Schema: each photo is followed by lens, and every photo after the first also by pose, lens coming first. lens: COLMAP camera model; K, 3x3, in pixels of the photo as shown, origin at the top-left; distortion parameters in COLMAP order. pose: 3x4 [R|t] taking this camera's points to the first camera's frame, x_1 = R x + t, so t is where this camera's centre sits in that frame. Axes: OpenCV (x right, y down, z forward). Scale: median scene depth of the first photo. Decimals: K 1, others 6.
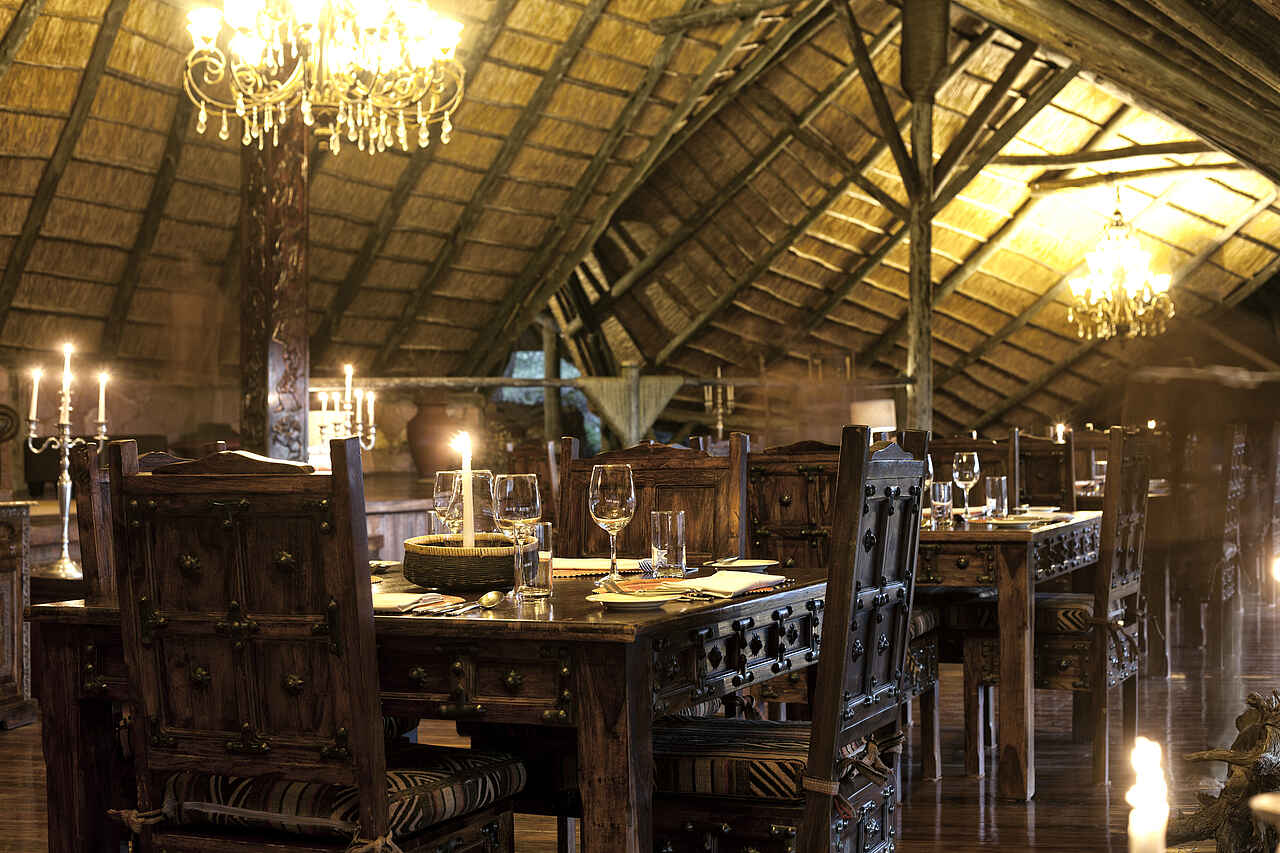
lens RADIAL K [[1978.4, 0, 645.9], [0, 1978.4, 427.6], [0, 0, 1]] dist [-0.121036, 0.000000]
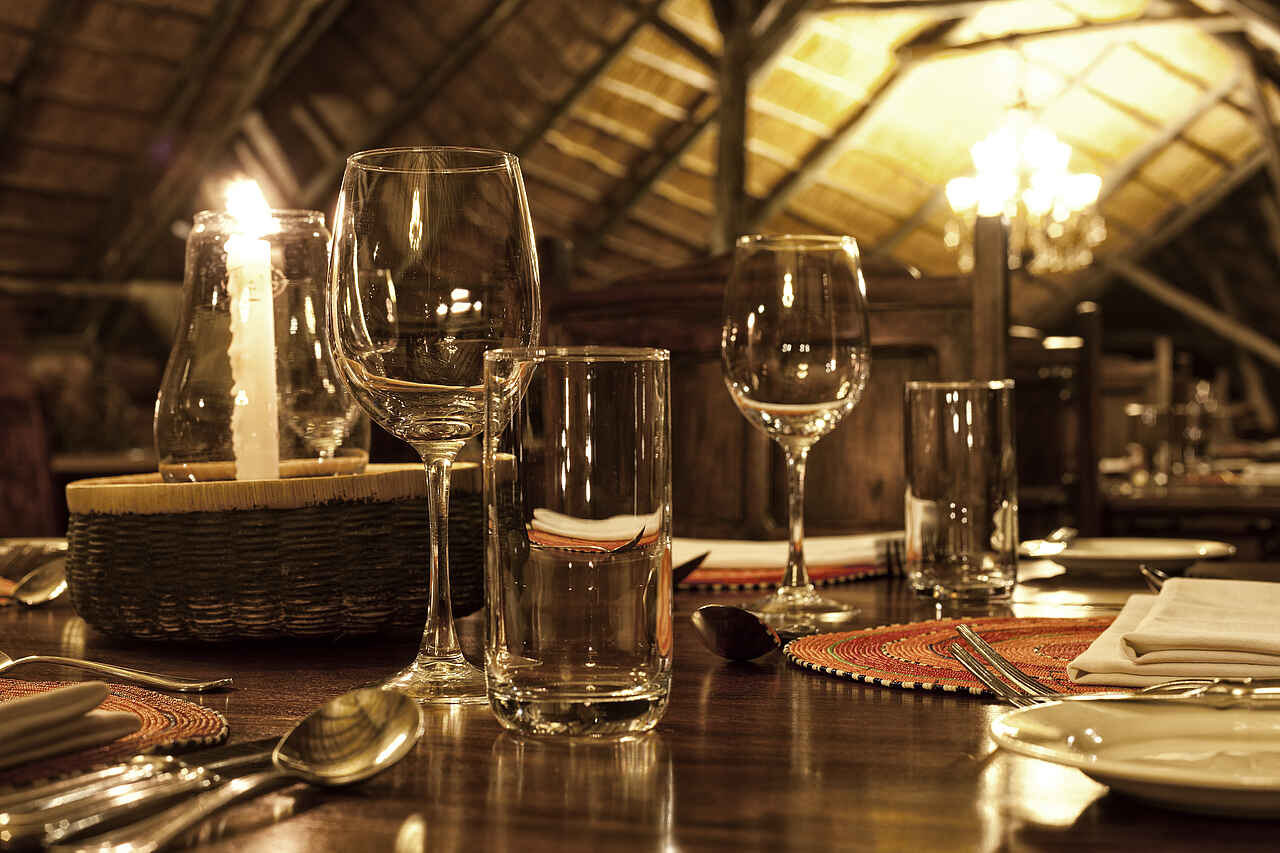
lens RADIAL K [[1978.4, 0, 639.5], [0, 1978.4, 429.1], [0, 0, 1]] dist [-0.121036, 0.000000]
pose [[0.996658, 0.013418, 0.080582, 0.063743], [-0.013571, 0.999907, 0.001353, 0.014063], [-0.080556, -0.002442, 0.996747, 0.391636]]
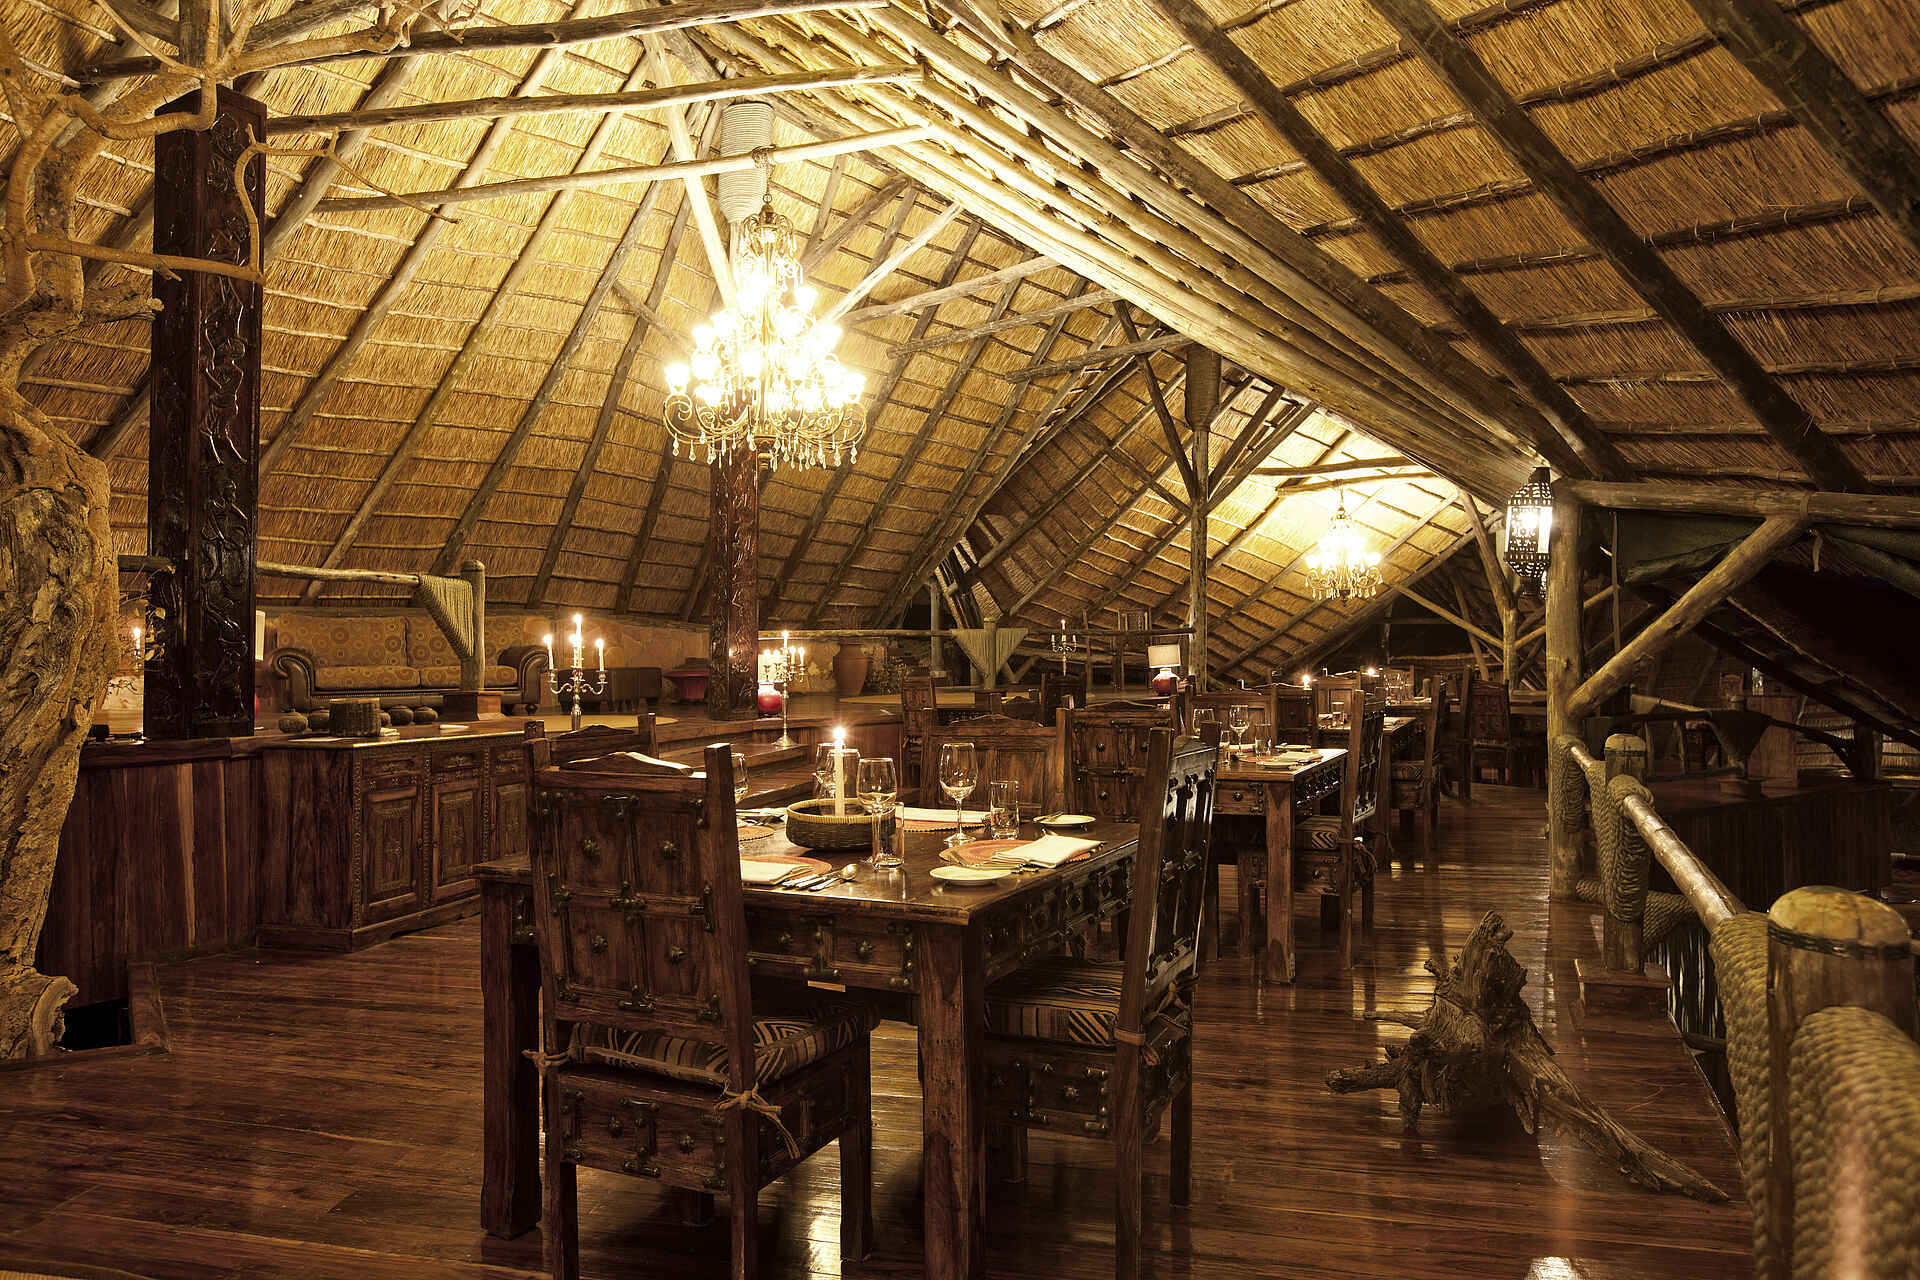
lens RADIAL K [[1342.7, 0, 946.2], [0, 1342.7, 640.2], [0, 0, 1]] dist [-0.041645, 0.003733]
pose [[0.998994, 0.005091, -0.044550, 0.003429], [-0.005349, 0.999970, -0.005666, -0.011568], [0.044520, 0.005898, 0.998991, 0.048532]]
